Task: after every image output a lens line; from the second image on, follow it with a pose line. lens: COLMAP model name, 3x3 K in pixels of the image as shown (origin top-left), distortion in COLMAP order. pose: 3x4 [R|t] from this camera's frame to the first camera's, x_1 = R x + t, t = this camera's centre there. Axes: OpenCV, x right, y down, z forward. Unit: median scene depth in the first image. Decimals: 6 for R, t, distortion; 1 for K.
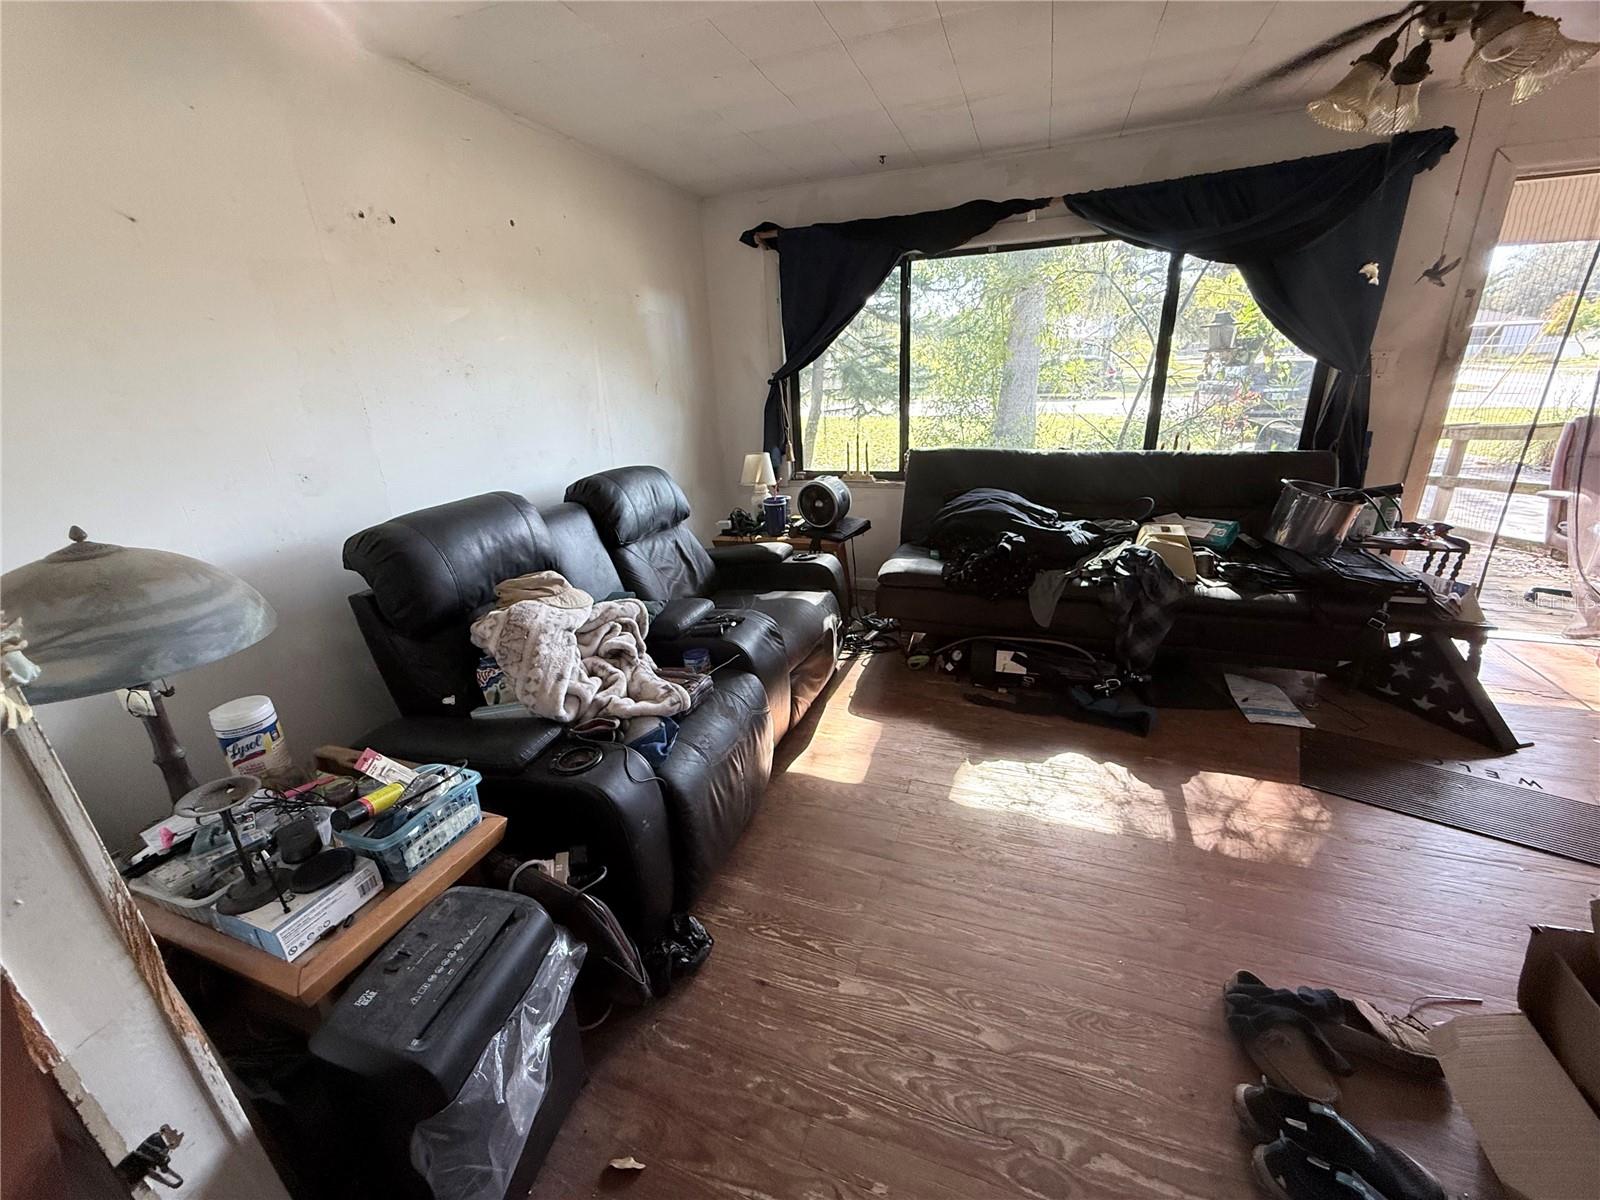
lens RADIAL K [[639.1, 0, 800.0], [0, 639.1, 600.0], [0, 0, 1]] dist [-0.001633, 0.000265]
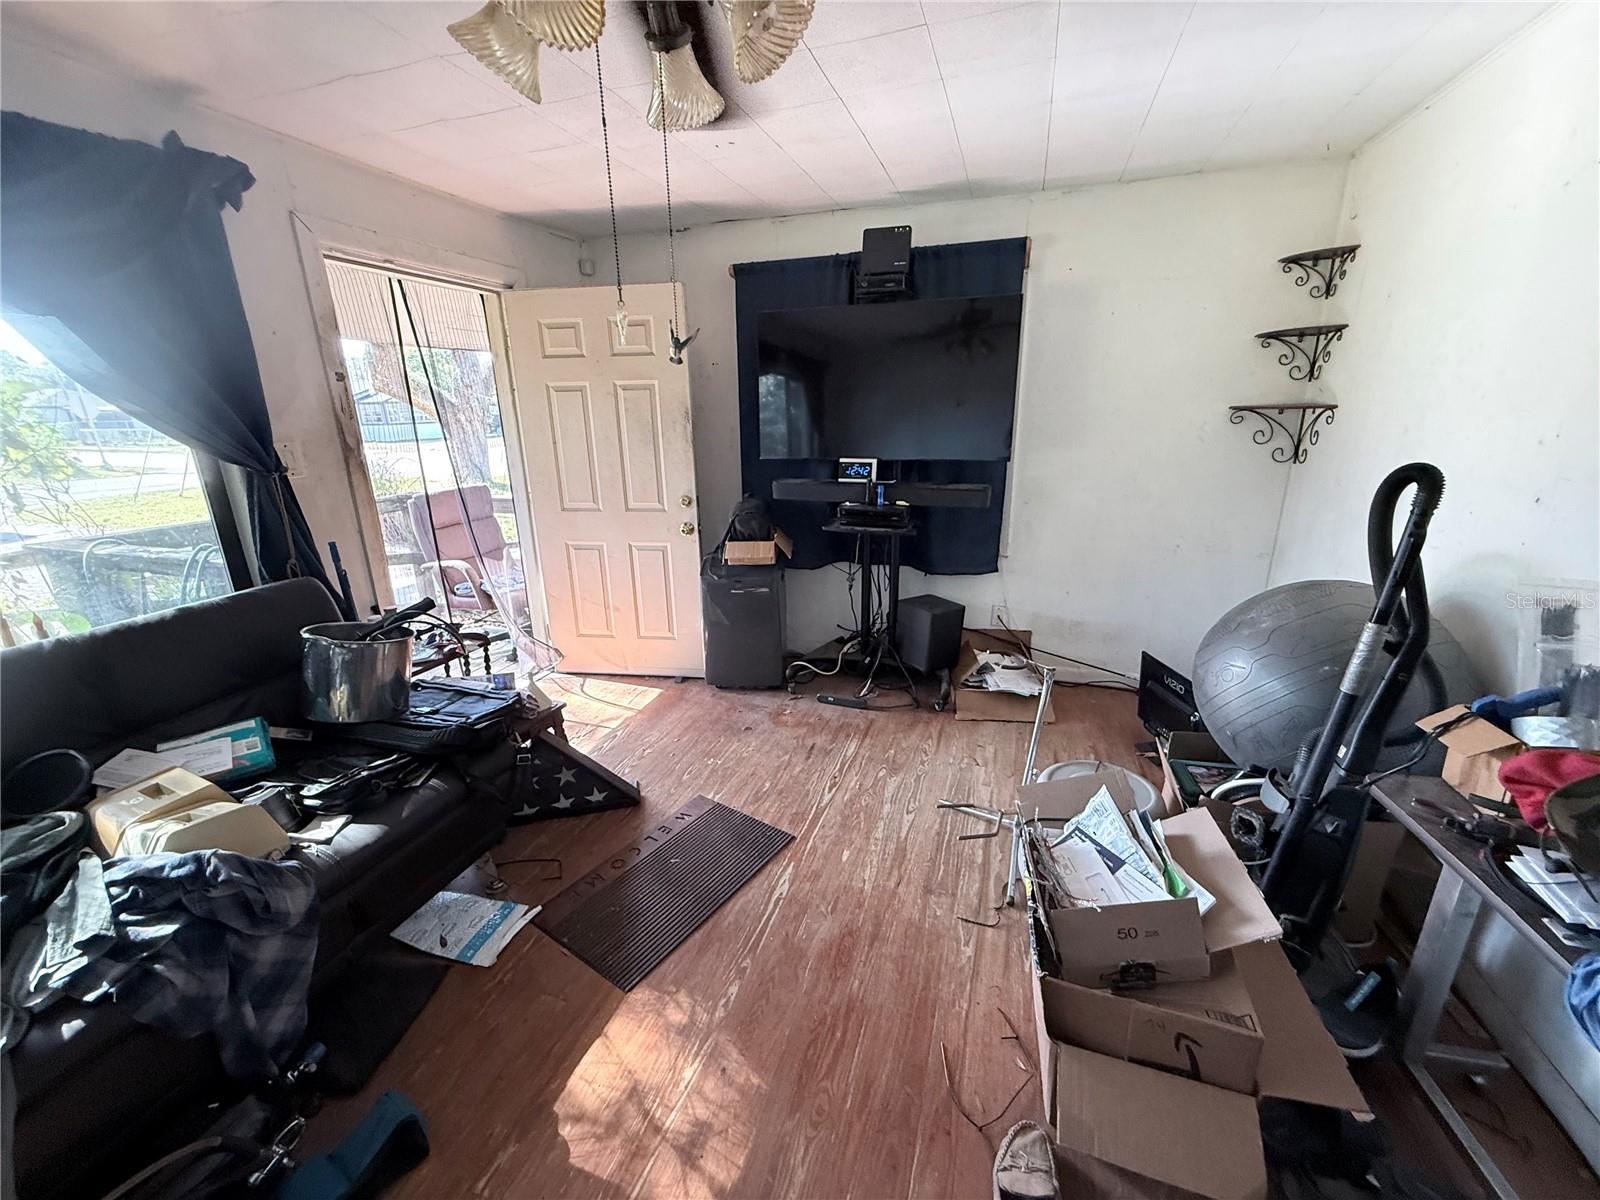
lens RADIAL K [[639.1, 0, 800.0], [0, 639.1, 600.0], [0, 0, 1]] dist [-0.001633, 0.000265]
pose [[-0.021919, -0.243984, 0.969532, 0.130200], [0.366852, 0.900155, 0.234819, -0.189825], [-0.930021, 0.360822, 0.069775, 0.484035]]
